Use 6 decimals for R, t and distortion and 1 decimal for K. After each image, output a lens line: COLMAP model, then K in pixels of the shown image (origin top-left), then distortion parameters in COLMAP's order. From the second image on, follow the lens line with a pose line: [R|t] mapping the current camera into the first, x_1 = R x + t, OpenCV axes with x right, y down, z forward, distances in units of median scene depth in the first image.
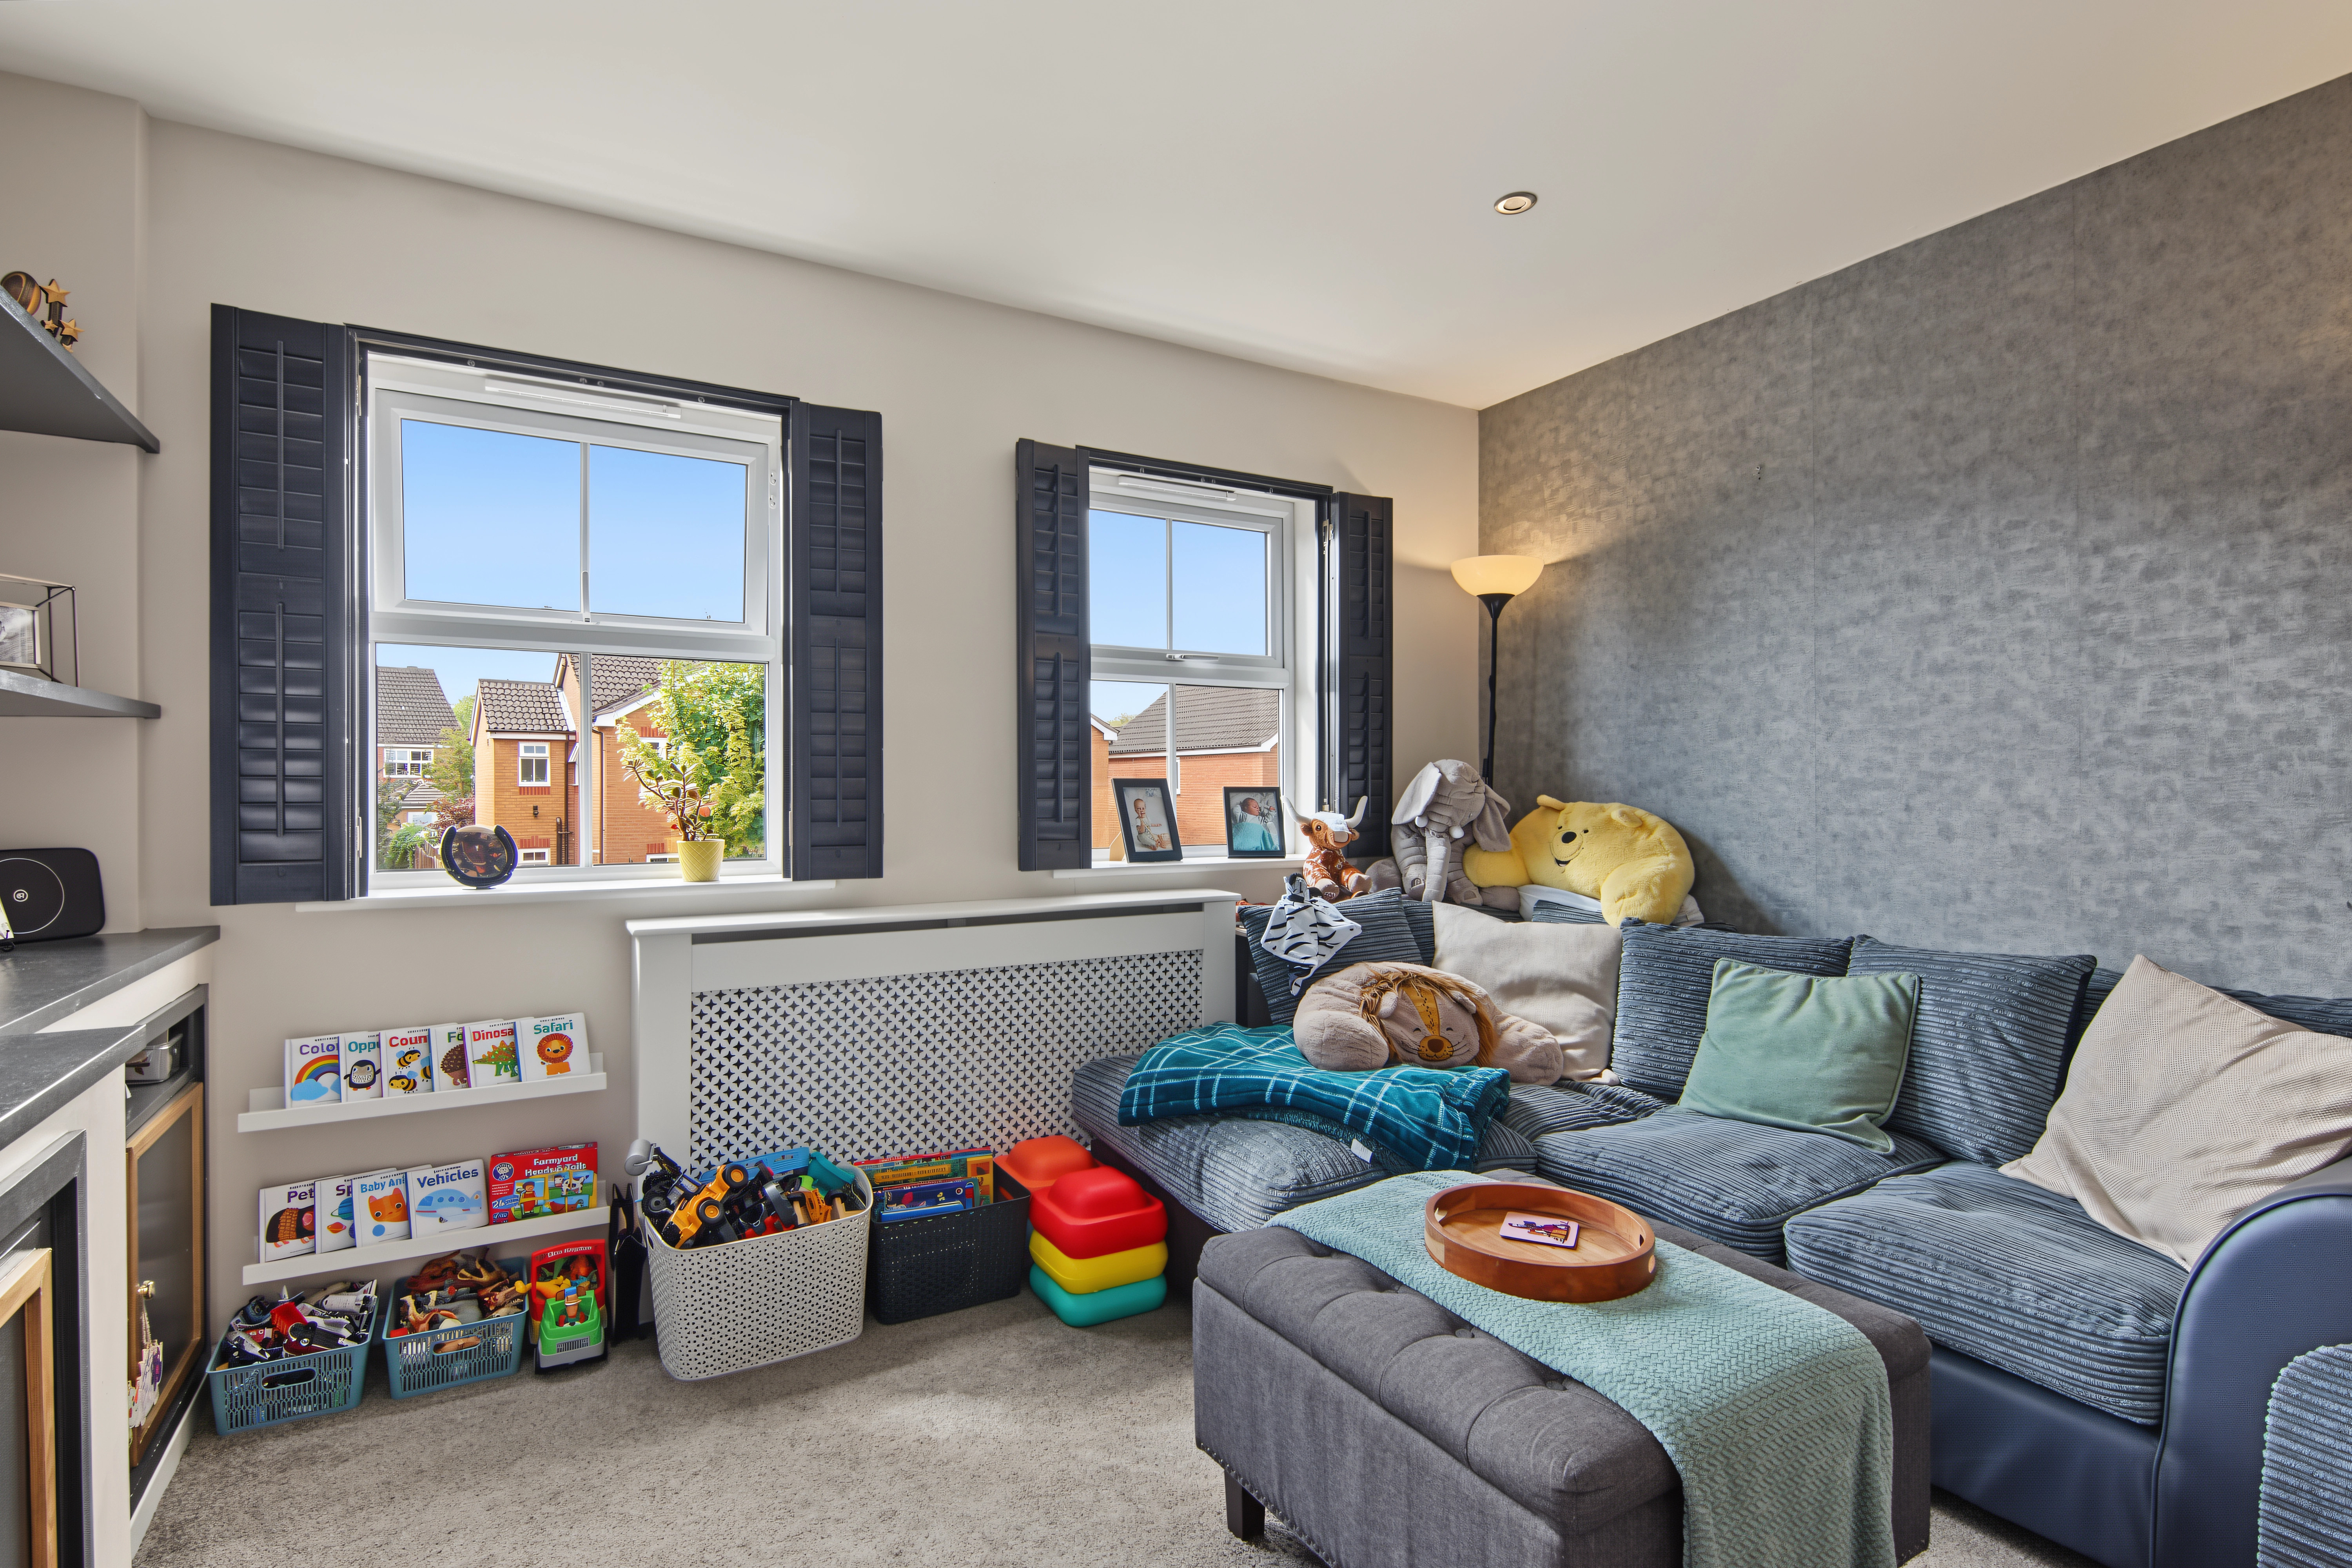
lens RADIAL K [[1183.0, 0, 1183.1], [0, 1183.0, 783.8], [0, 0, 1]] dist [0.003537, -0.003629]
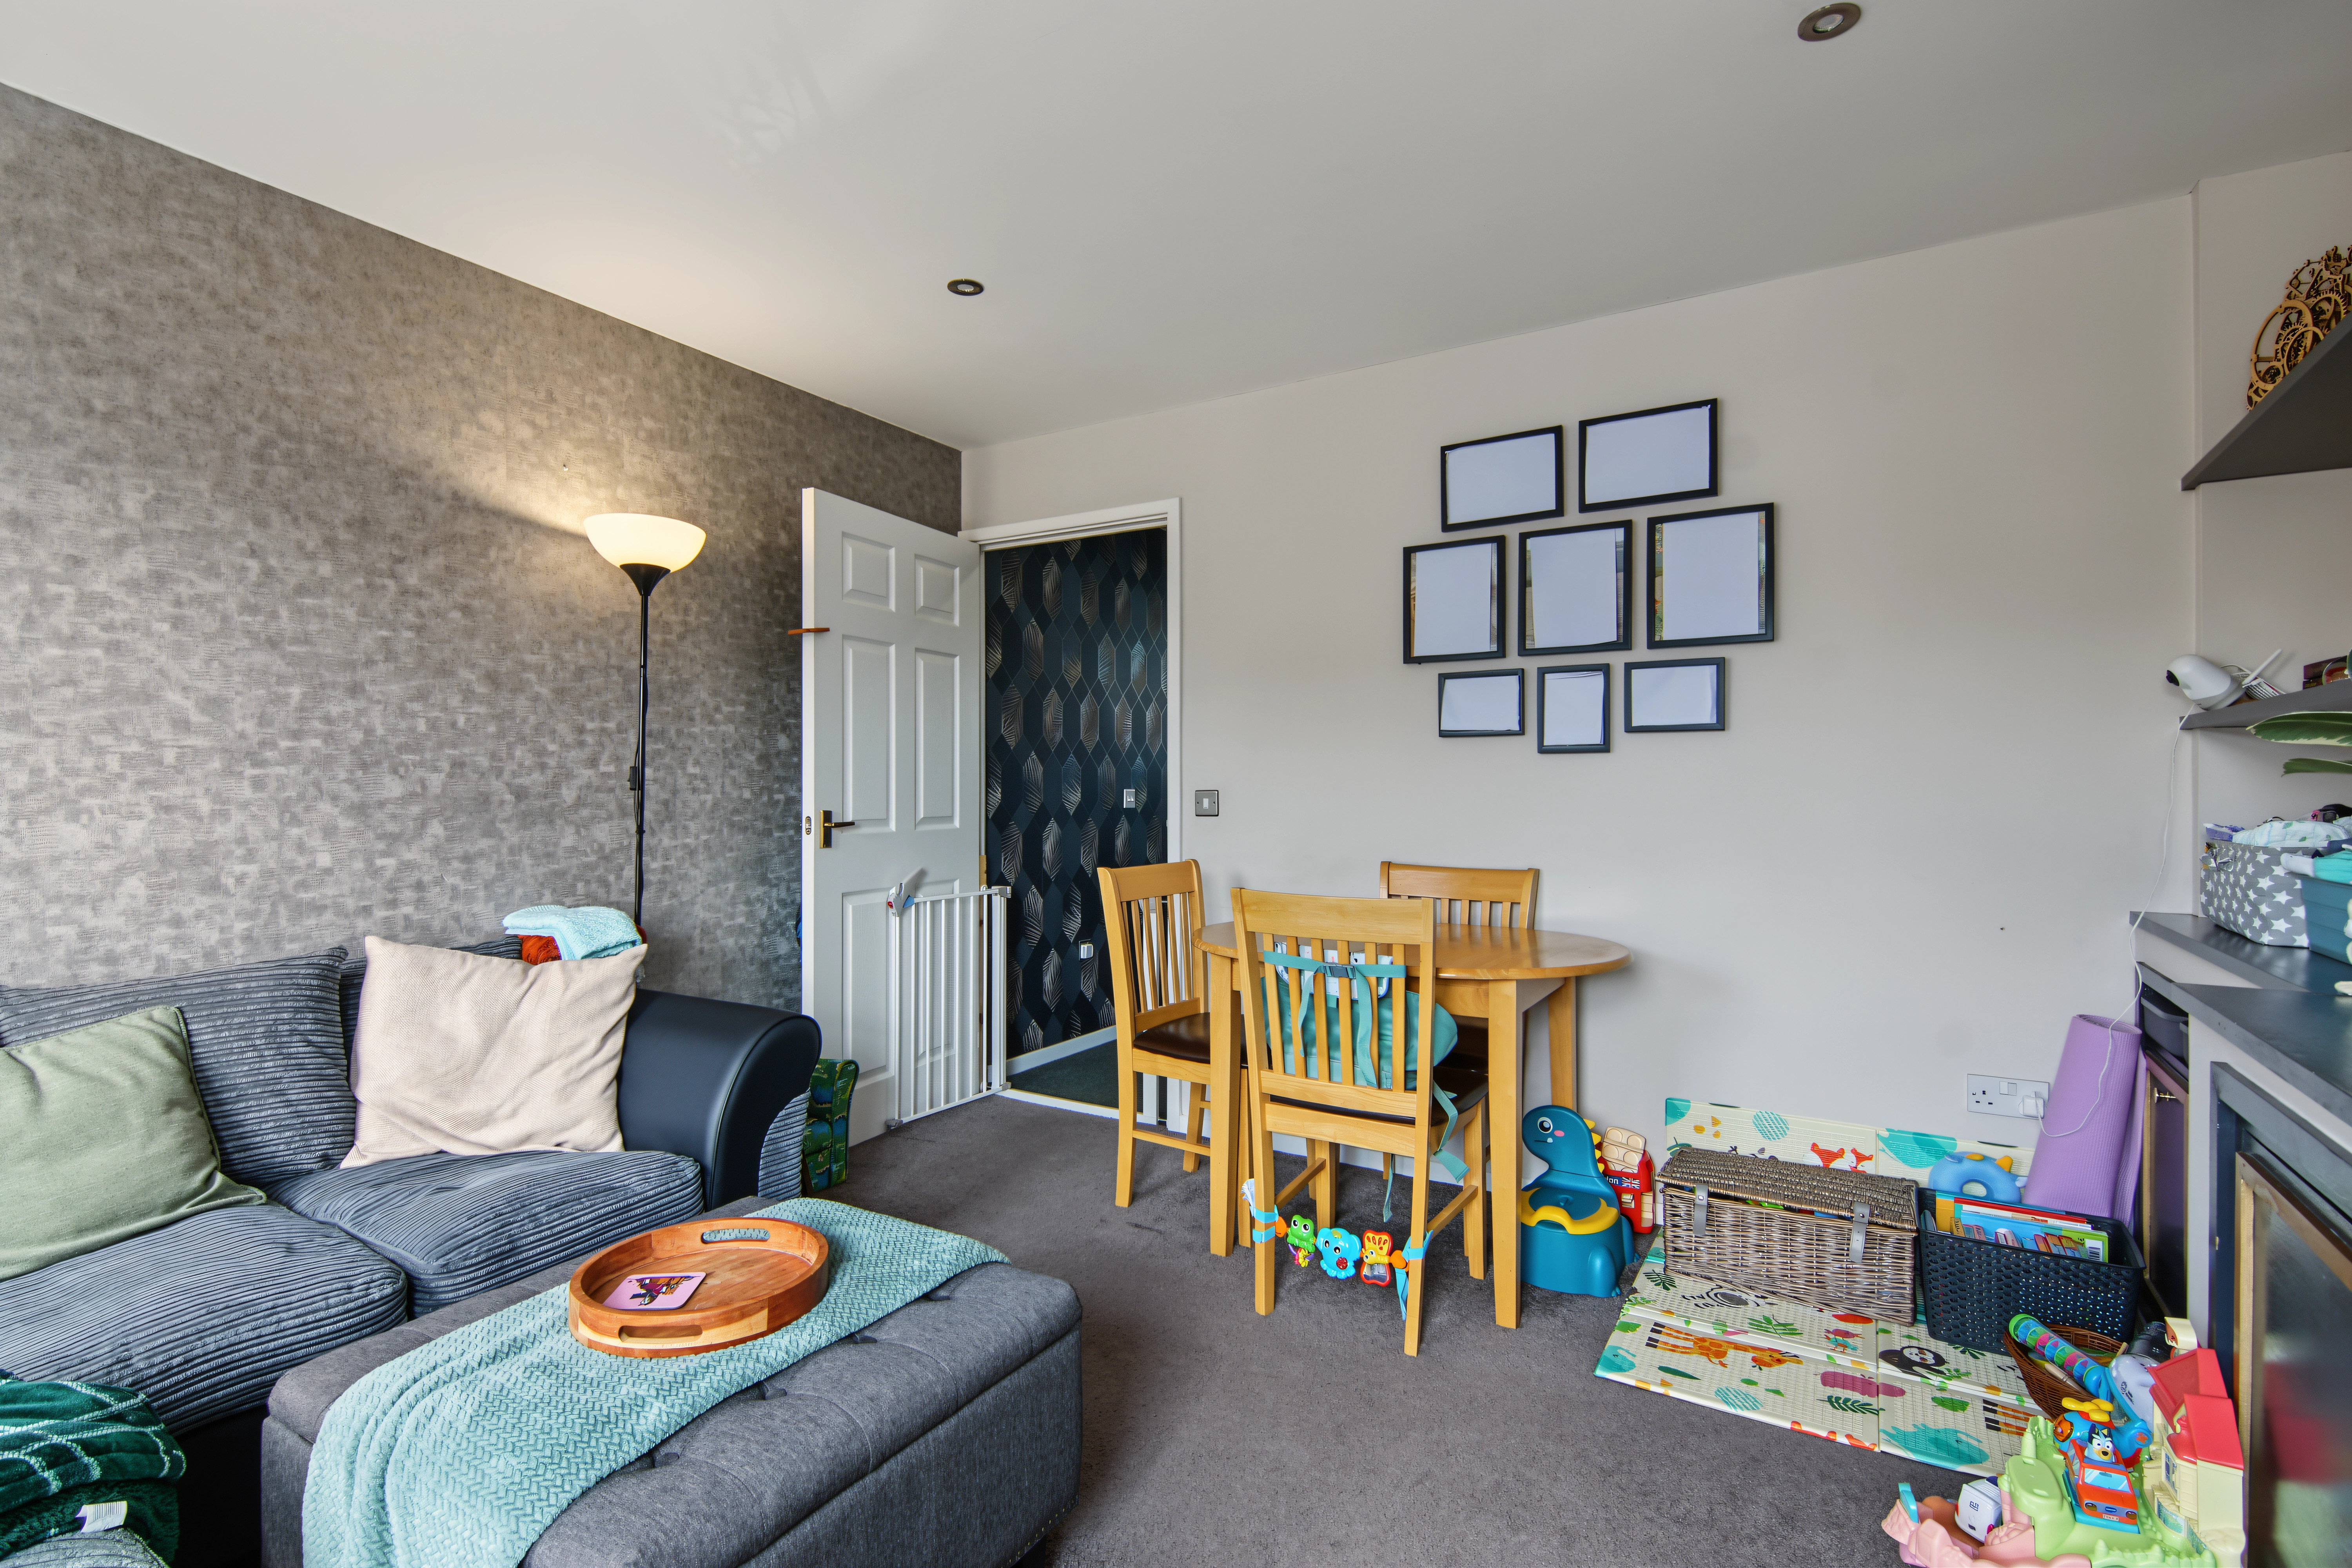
lens RADIAL K [[1101.6, 0, 1179.3], [0, 1101.6, 784.6], [0, 0, 1]] dist [0.003401, 0.000340]
pose [[-0.481882, 0.000672, 0.876236, -0.482895], [-0.010670, 0.999921, -0.006635, -0.001649], [-0.876171, -0.012547, -0.481837, 0.832977]]
